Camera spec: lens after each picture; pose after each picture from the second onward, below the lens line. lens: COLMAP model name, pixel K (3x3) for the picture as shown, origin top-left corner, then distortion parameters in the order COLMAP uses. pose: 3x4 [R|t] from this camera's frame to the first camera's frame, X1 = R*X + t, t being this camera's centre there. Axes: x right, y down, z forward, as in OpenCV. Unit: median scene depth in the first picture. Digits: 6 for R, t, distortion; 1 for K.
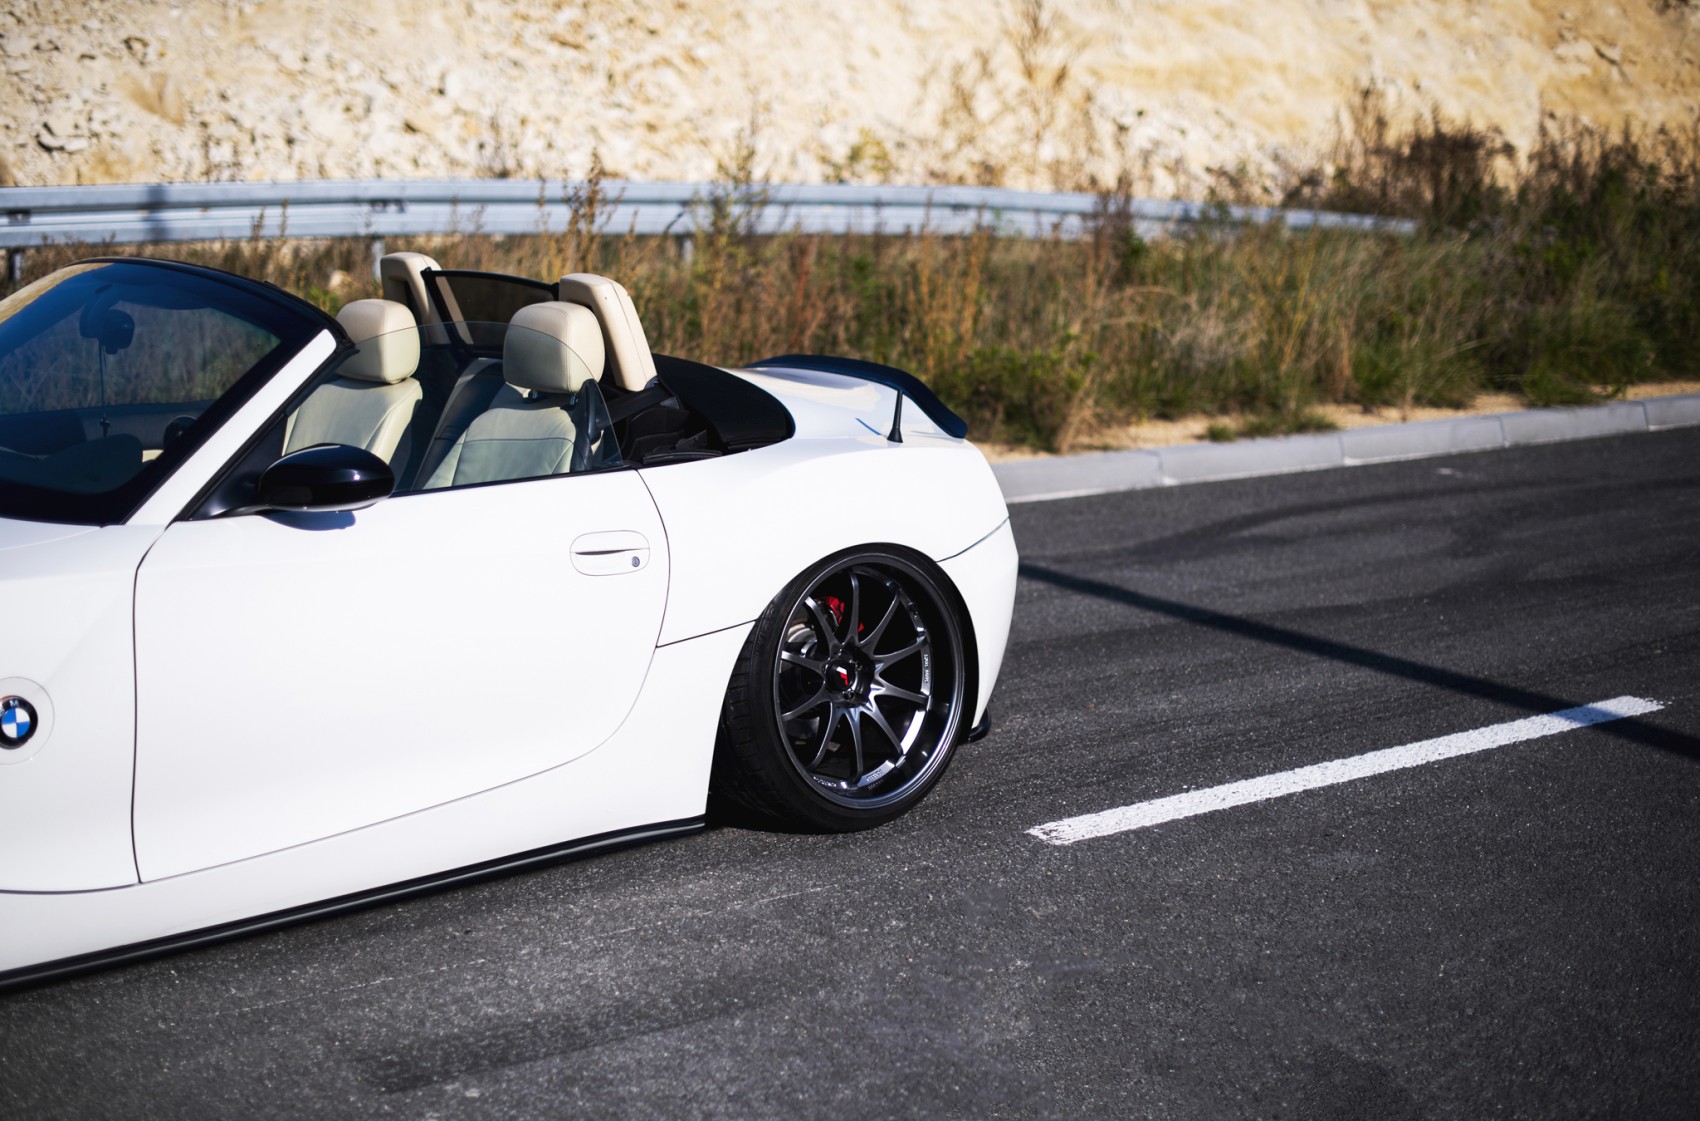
lens RADIAL K [[2574.1, 0, 850.0], [0, 2574.1, 560.5], [0, 0, 1]] dist [-0.135115, 0.051216]
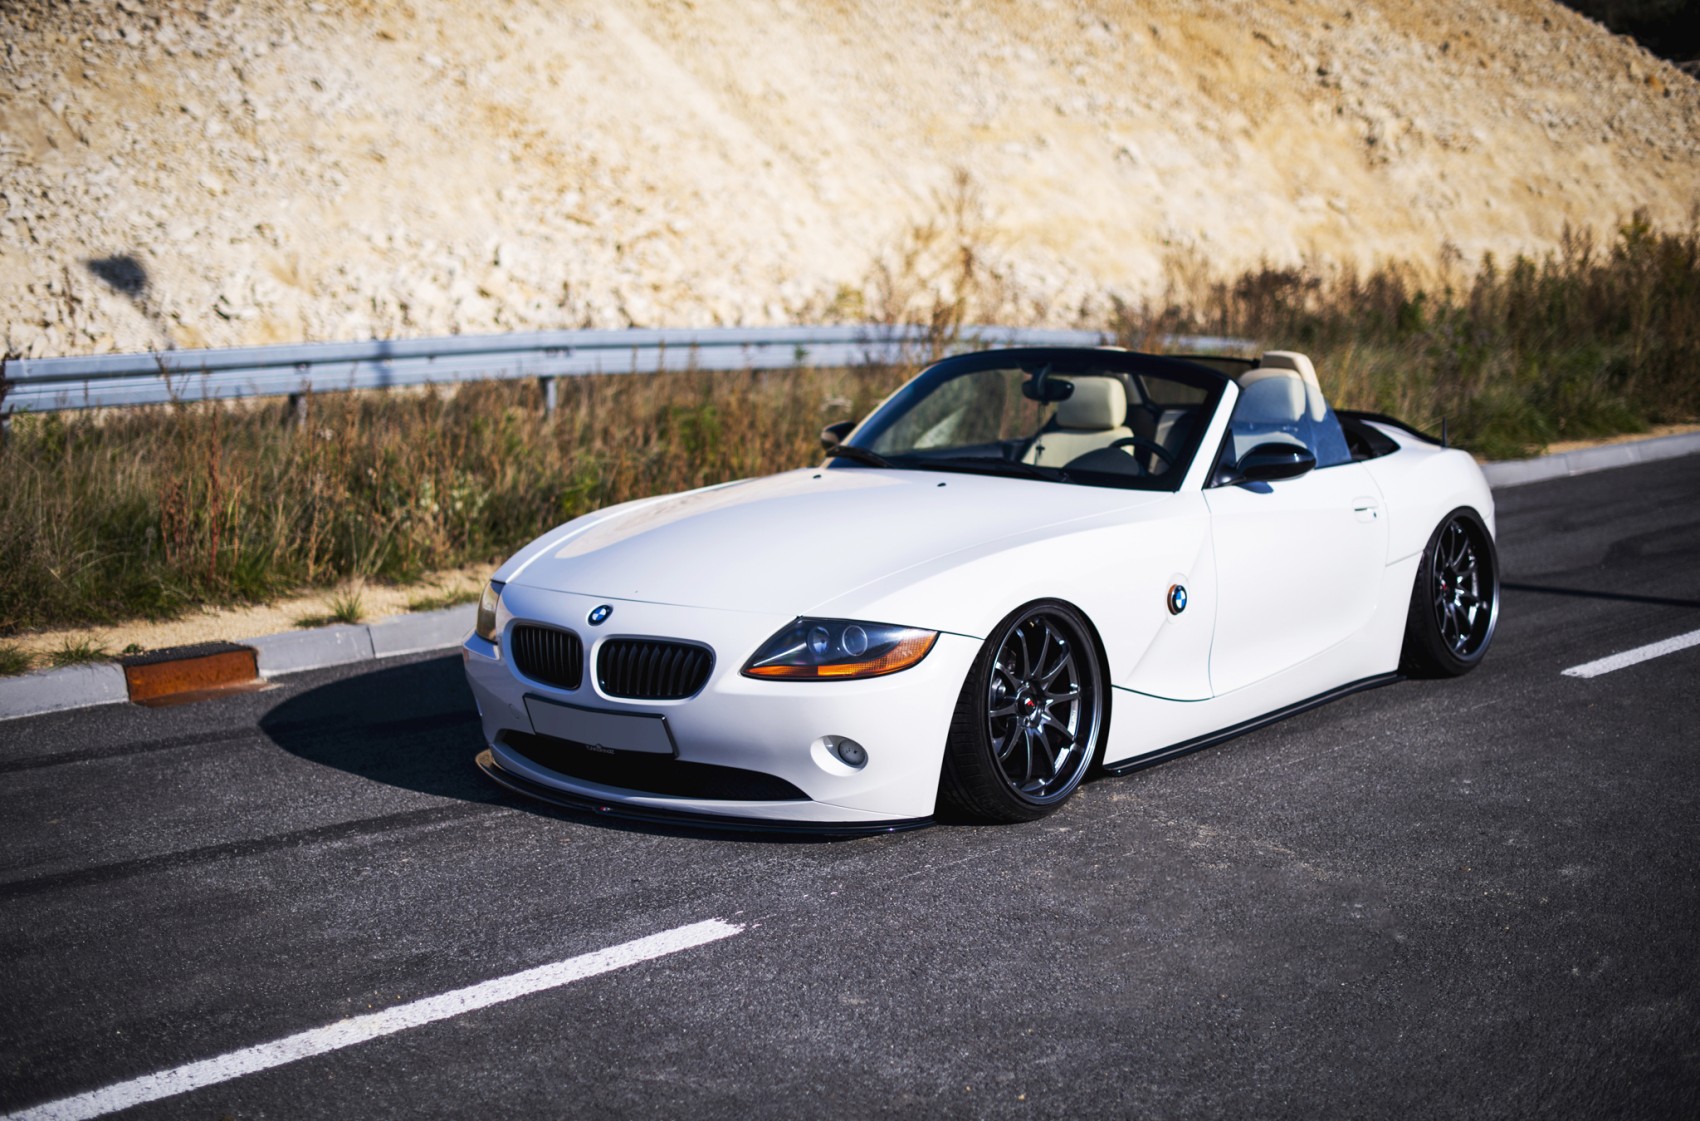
lens RADIAL K [[2407.0, 0, 799.0], [0, 2407.0, 539.4], [0, 0, 1]] dist [-0.144402, 0.127152]
pose [[0.988294, -0.048191, 0.144750, -0.189033], [0.057467, 0.996507, -0.060597, 0.024706], [-0.141324, 0.068206, 0.987611, -0.137385]]
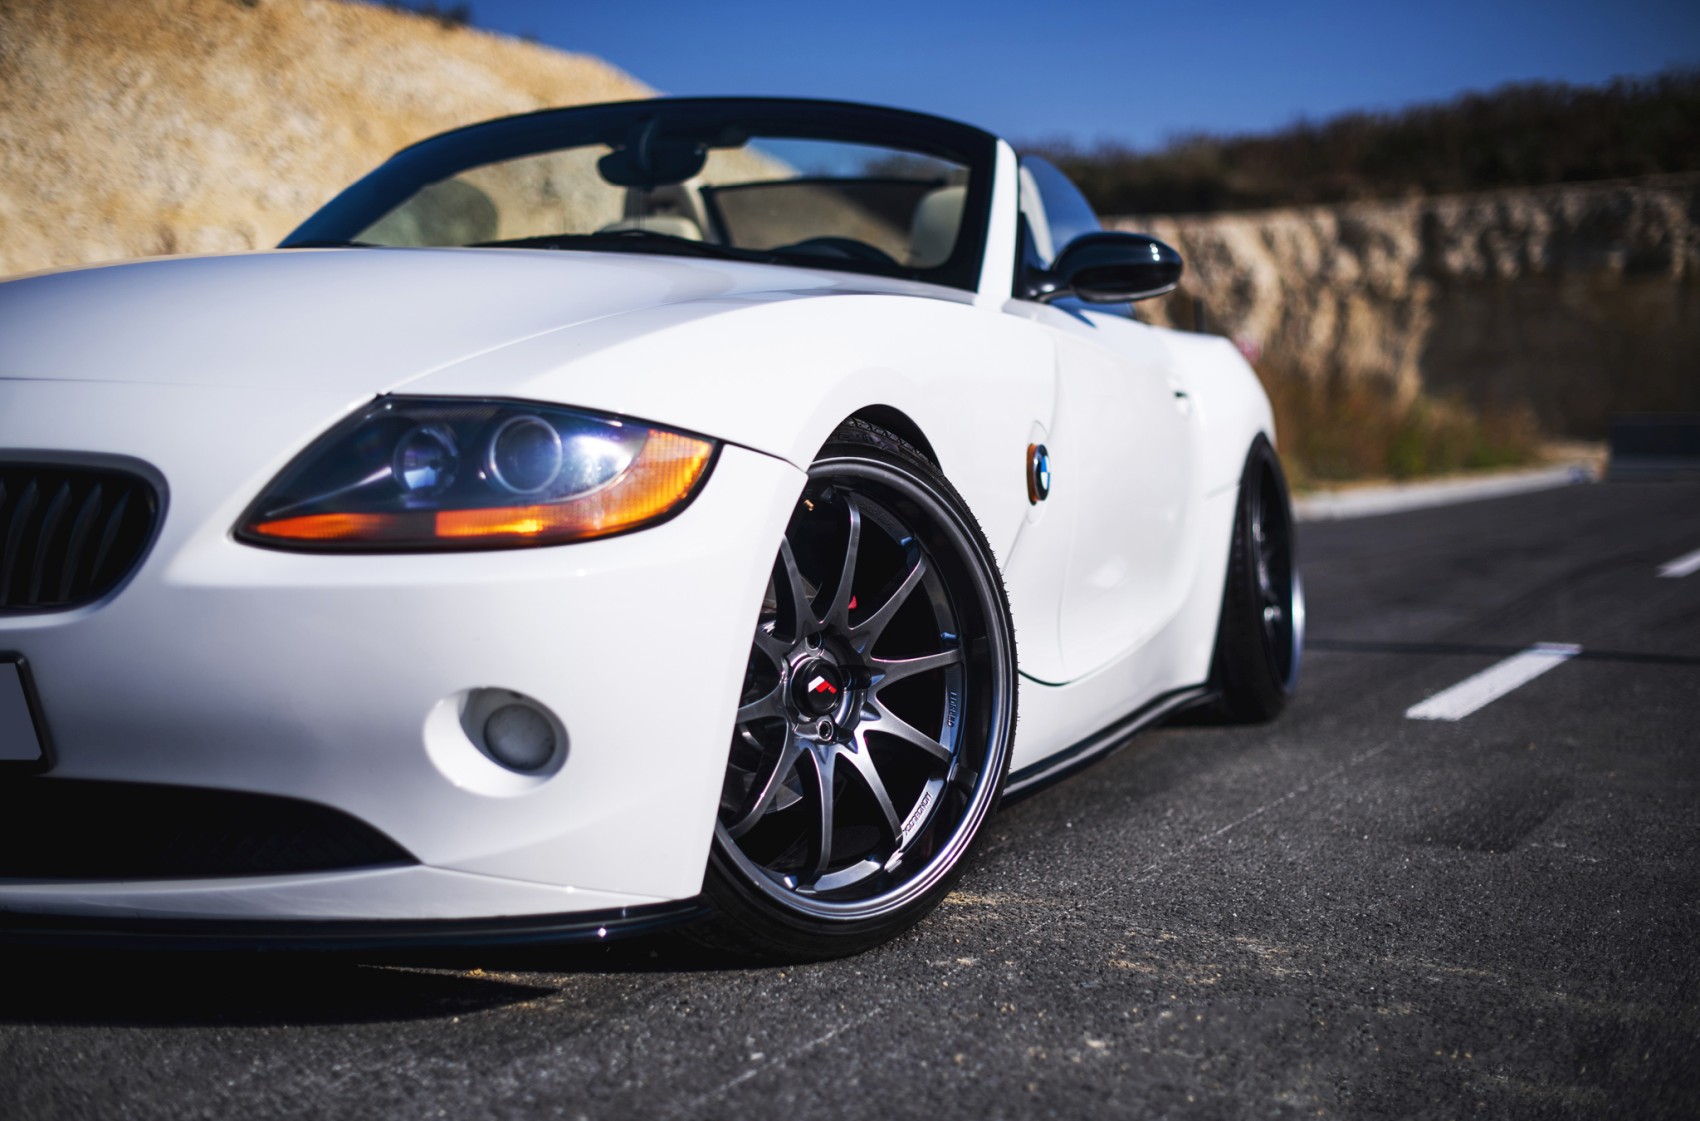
lens RADIAL K [[2617.6, 0, 850.0], [0, 2617.6, 560.5], [0, 0, 1]] dist [-0.314546, 0.013650]
pose [[0.867858, -0.025528, 0.496157, -0.189018], [0.098137, 0.987810, -0.120834, 0.043808], [-0.487024, 0.153558, 0.859784, 0.063688]]
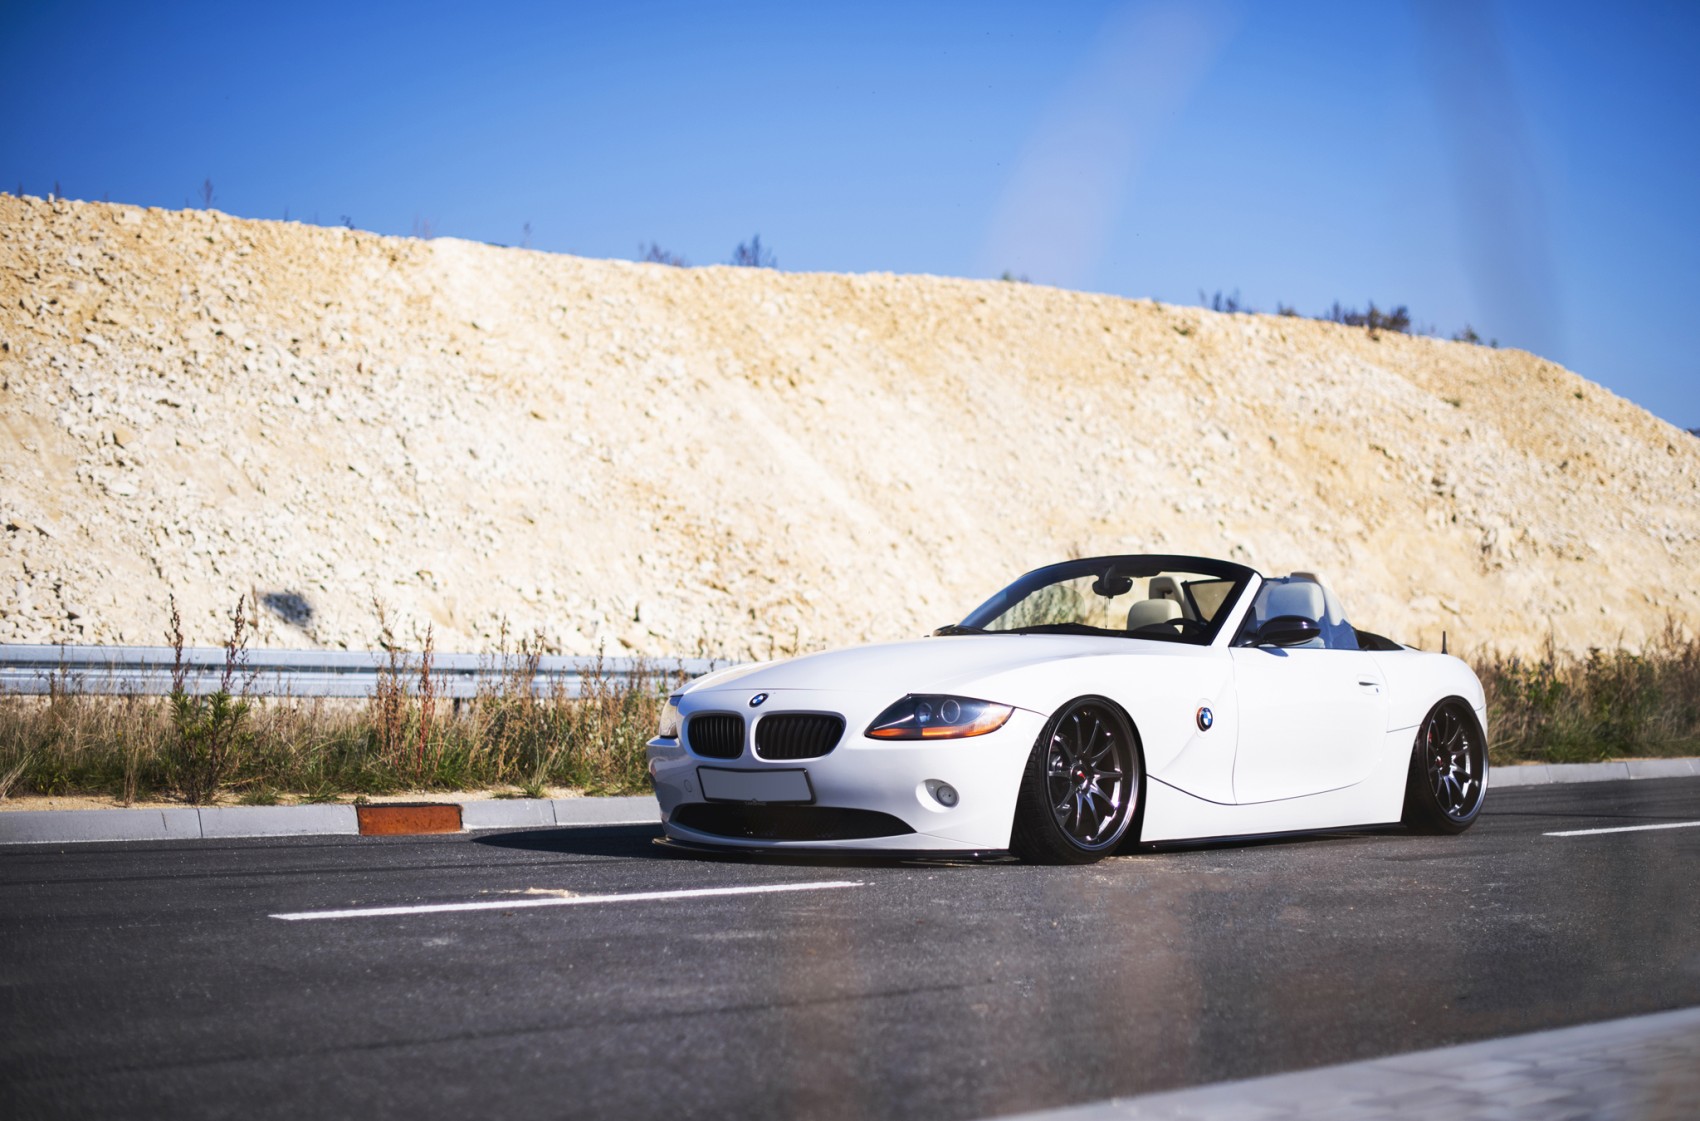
lens RADIAL K [[2574.1, 0, 850.0], [0, 2574.1, 560.5], [0, 0, 1]] dist [-0.135115, 0.051216]
pose [[0.992699, -0.004508, 0.120537, -0.209464], [0.033947, 0.969351, -0.243322, 0.107679], [-0.115745, 0.245638, 0.962427, -0.271056]]
